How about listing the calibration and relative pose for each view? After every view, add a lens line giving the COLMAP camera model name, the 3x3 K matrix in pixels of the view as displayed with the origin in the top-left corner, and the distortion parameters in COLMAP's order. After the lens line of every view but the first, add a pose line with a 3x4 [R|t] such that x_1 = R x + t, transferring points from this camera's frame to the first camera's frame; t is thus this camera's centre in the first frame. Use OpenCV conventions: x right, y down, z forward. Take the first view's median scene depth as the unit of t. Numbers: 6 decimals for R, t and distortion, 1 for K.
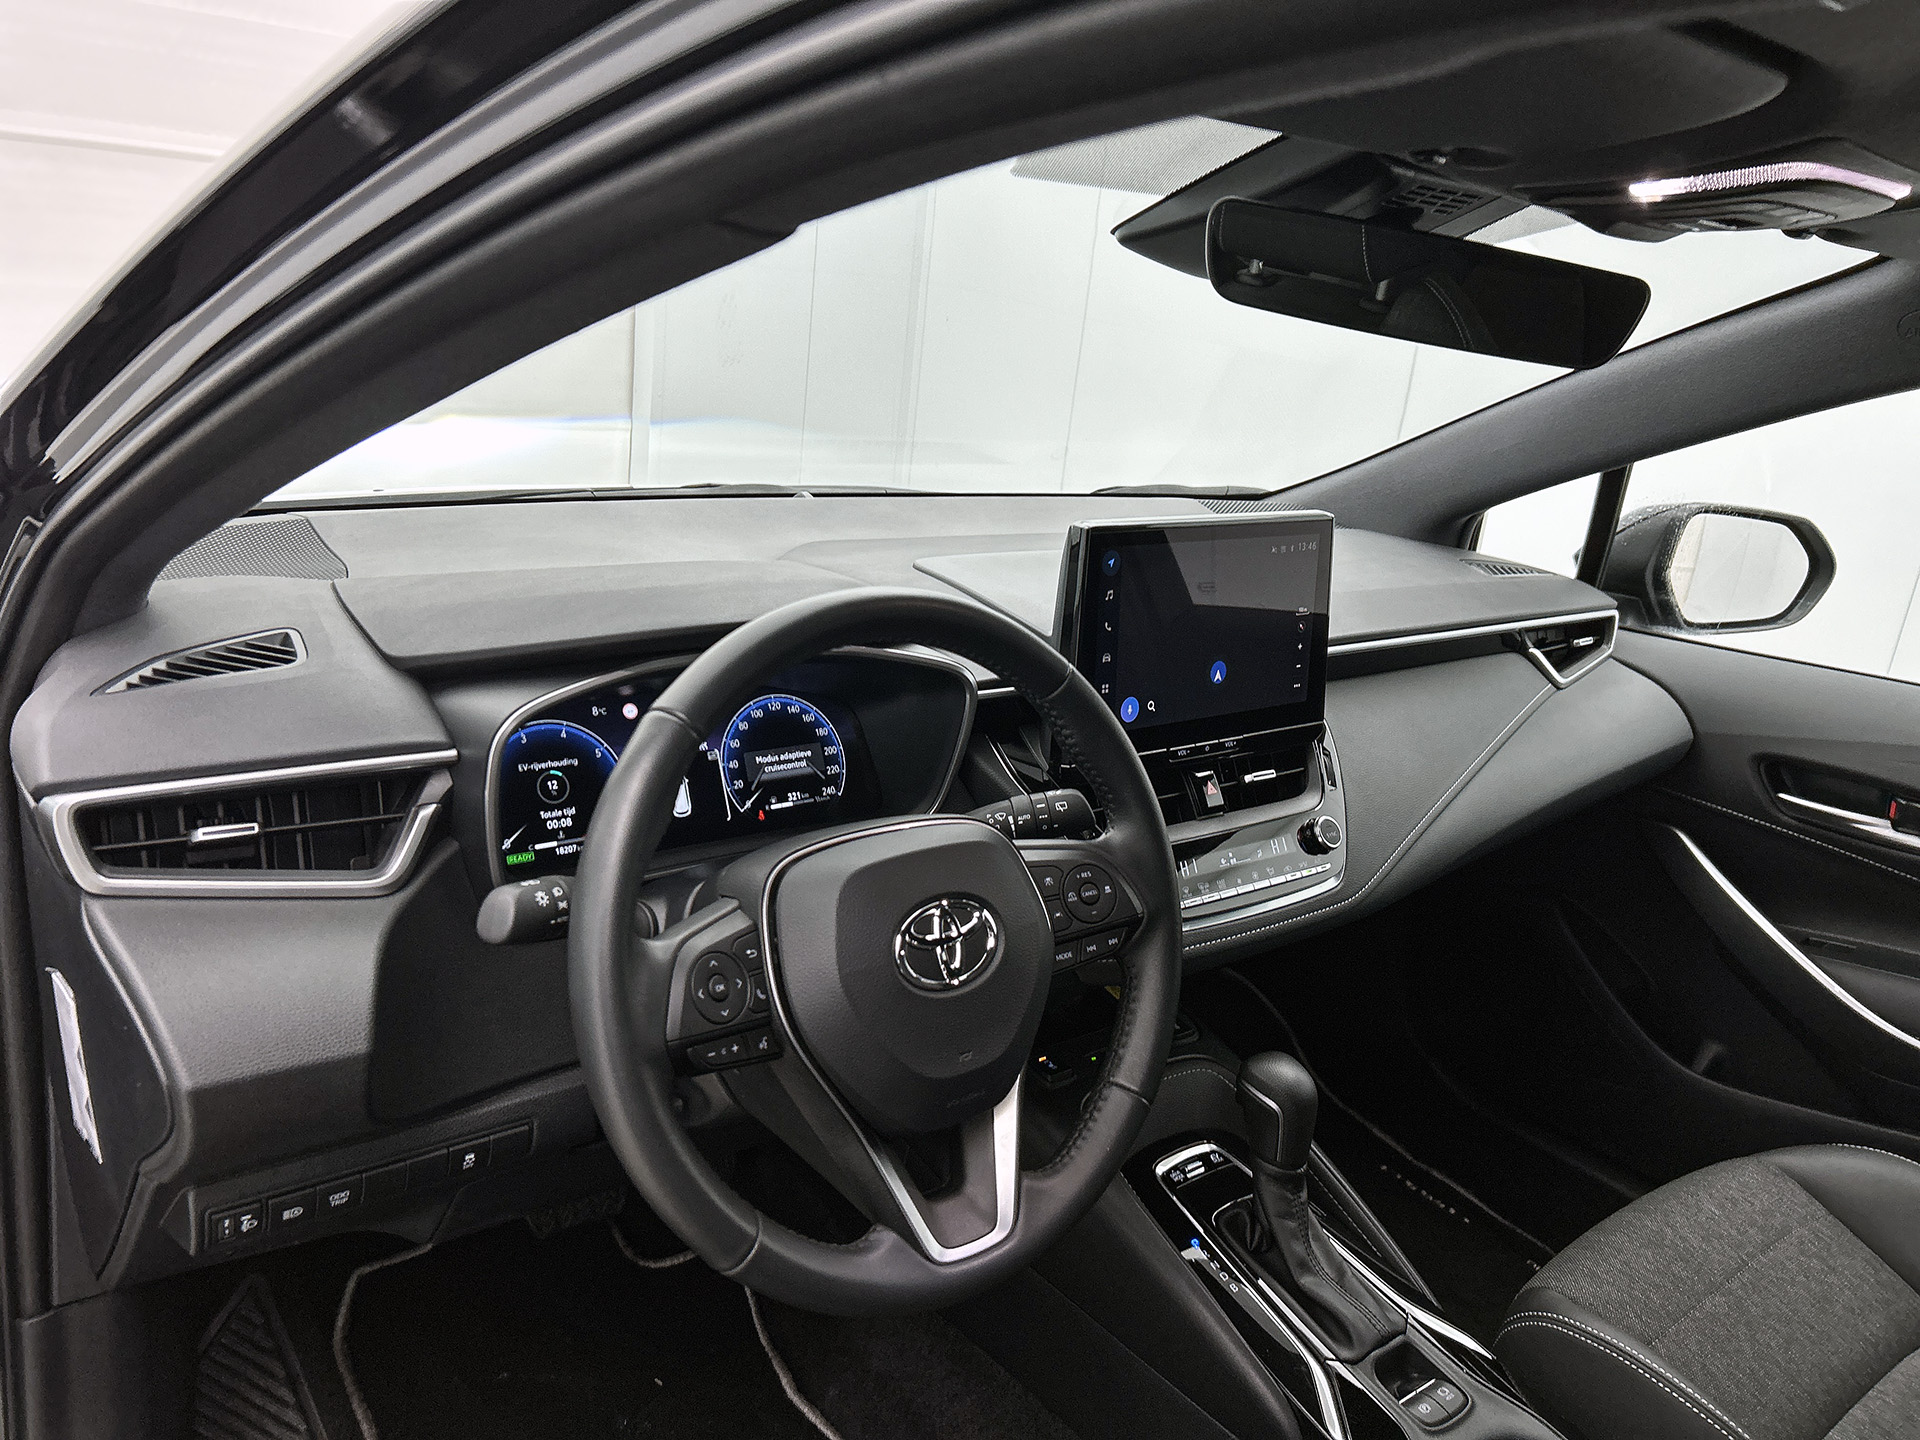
lens RADIAL K [[1441.8, 0, 952.7], [0, 1441.8, 731.7], [0, 0, 1]] dist [0.094120, -0.152933]
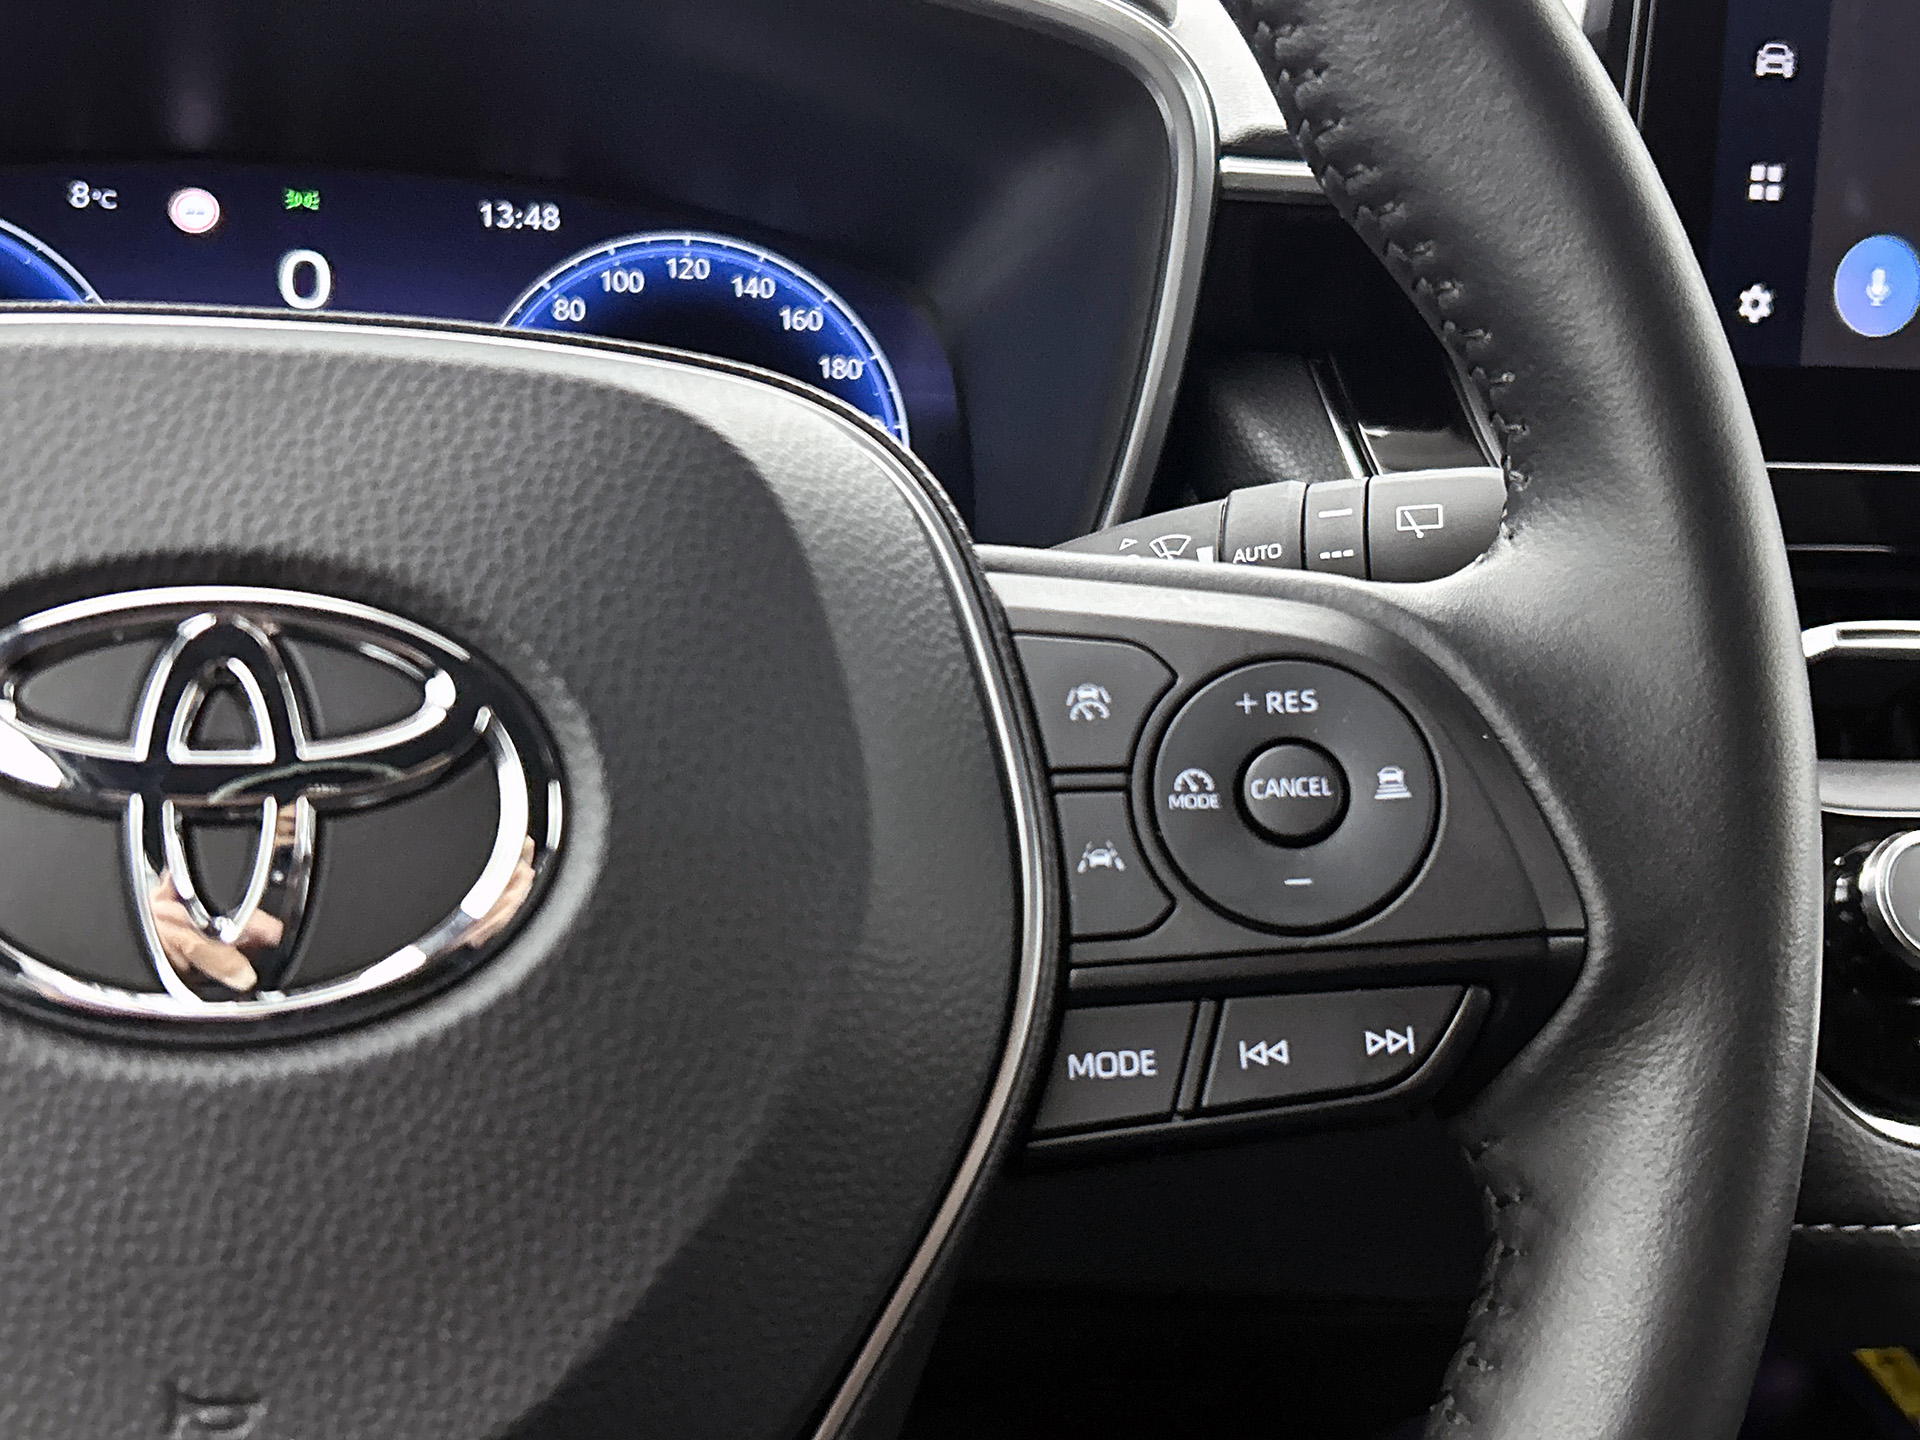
lens RADIAL K [[2291.1, 0, 907.5], [0, 2291.1, 751.8], [0, 0, 1]] dist [0.240224, -0.853110]
pose [[0.902854, 0.085015, -0.421459, 0.151552], [-0.106568, 0.993917, -0.027801, 0.101070], [0.416532, 0.070014, 0.906421, 0.565246]]
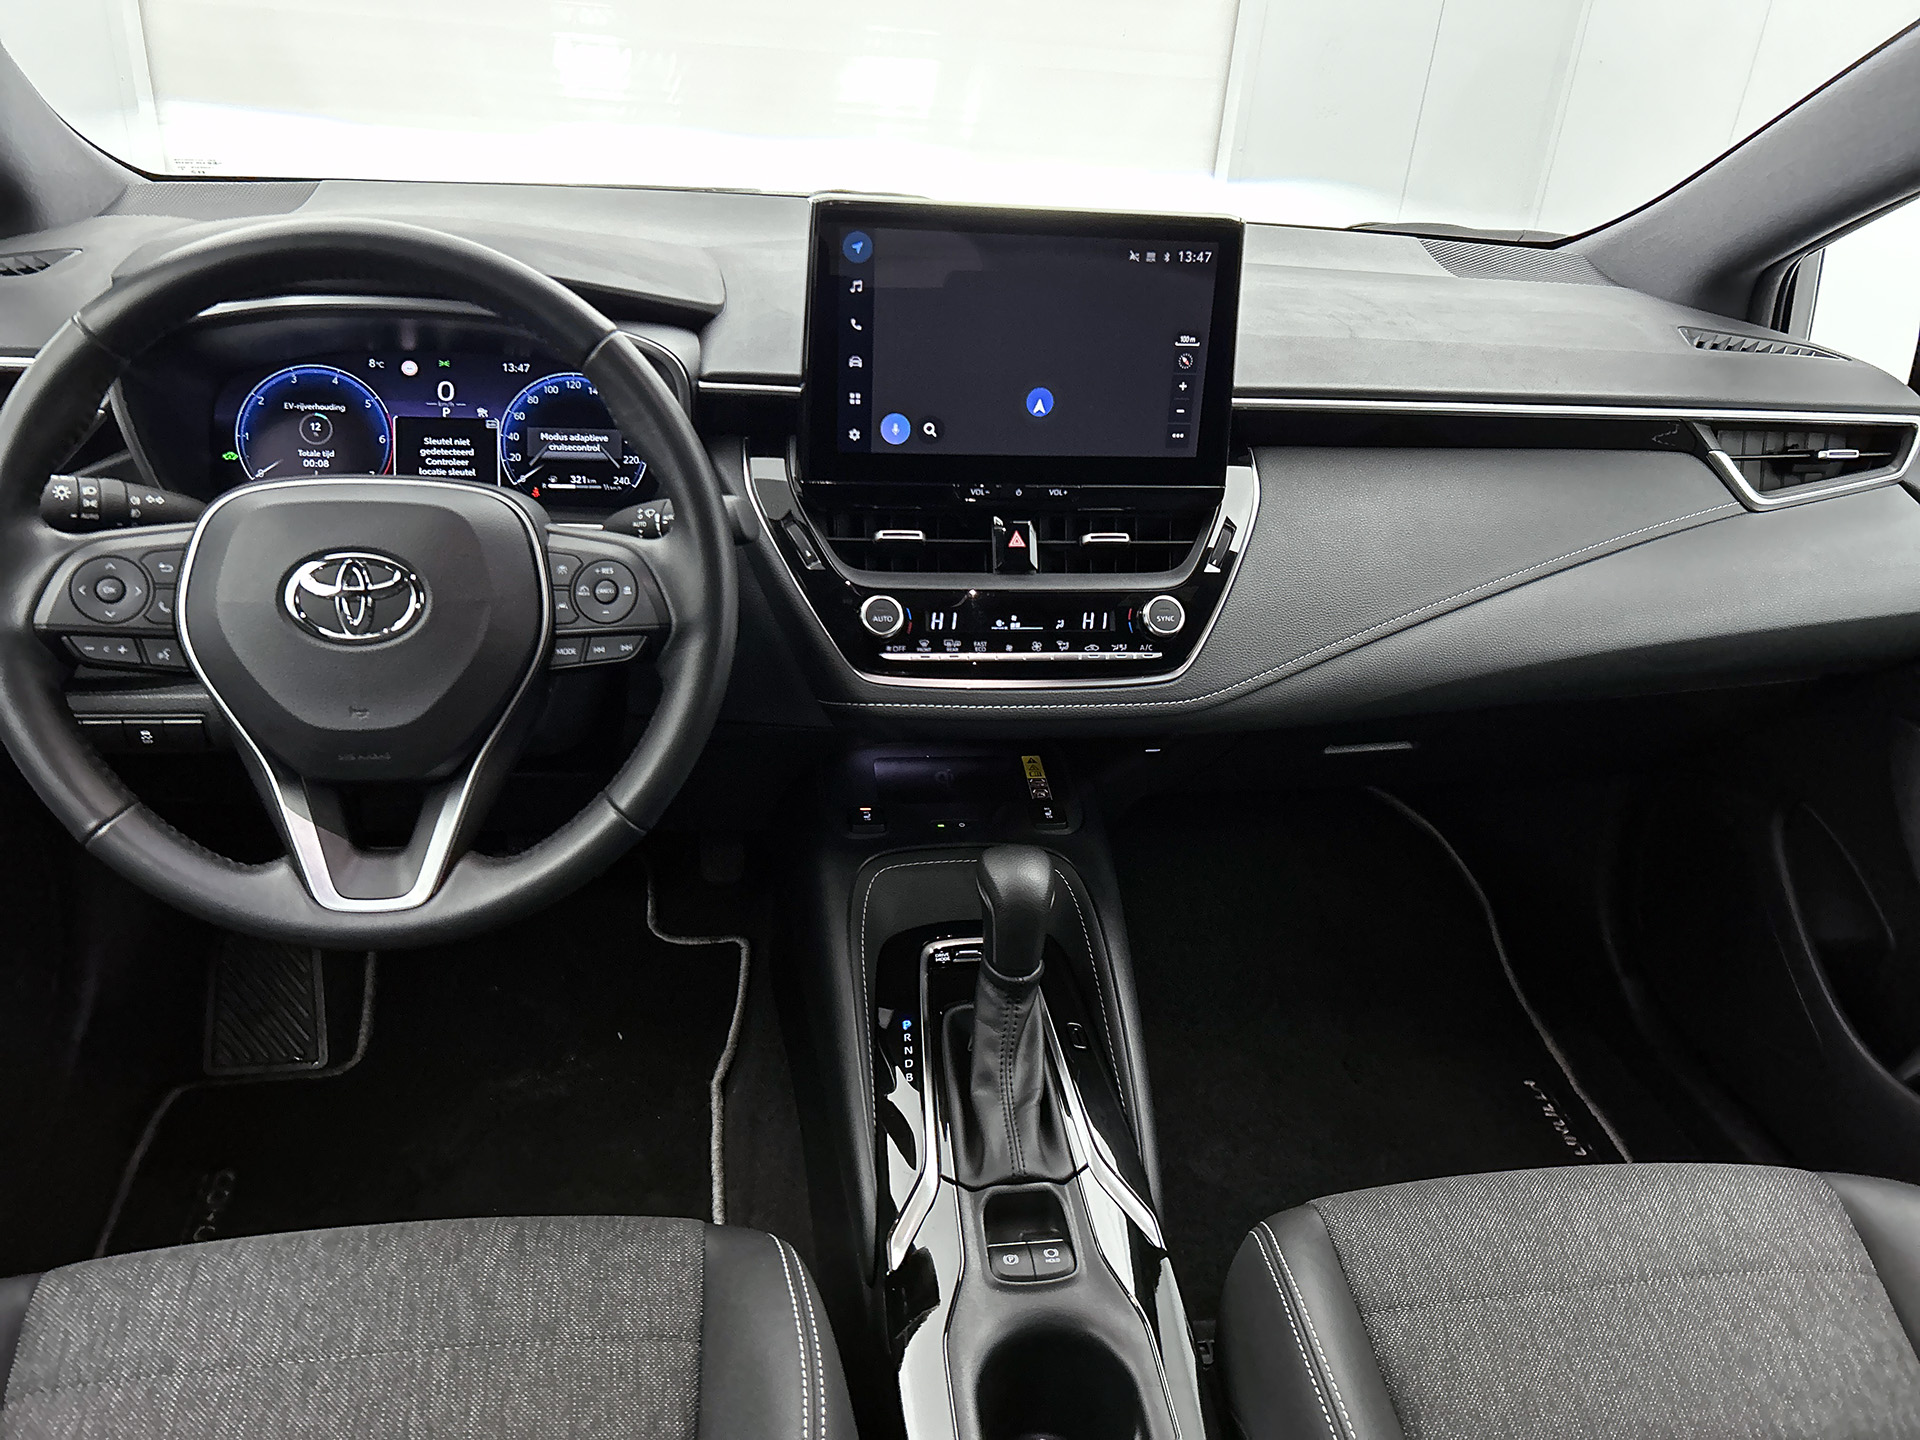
lens RADIAL K [[1459.3, 0, 960.0], [0, 1459.3, 720.0], [0, 0, 1]] dist [0.081689, -0.168554]
pose [[0.878143, 0.190859, -0.438678, 0.595062], [-0.132943, 0.978210, 0.159471, 0.011035], [0.459556, -0.081719, 0.884382, 0.224842]]
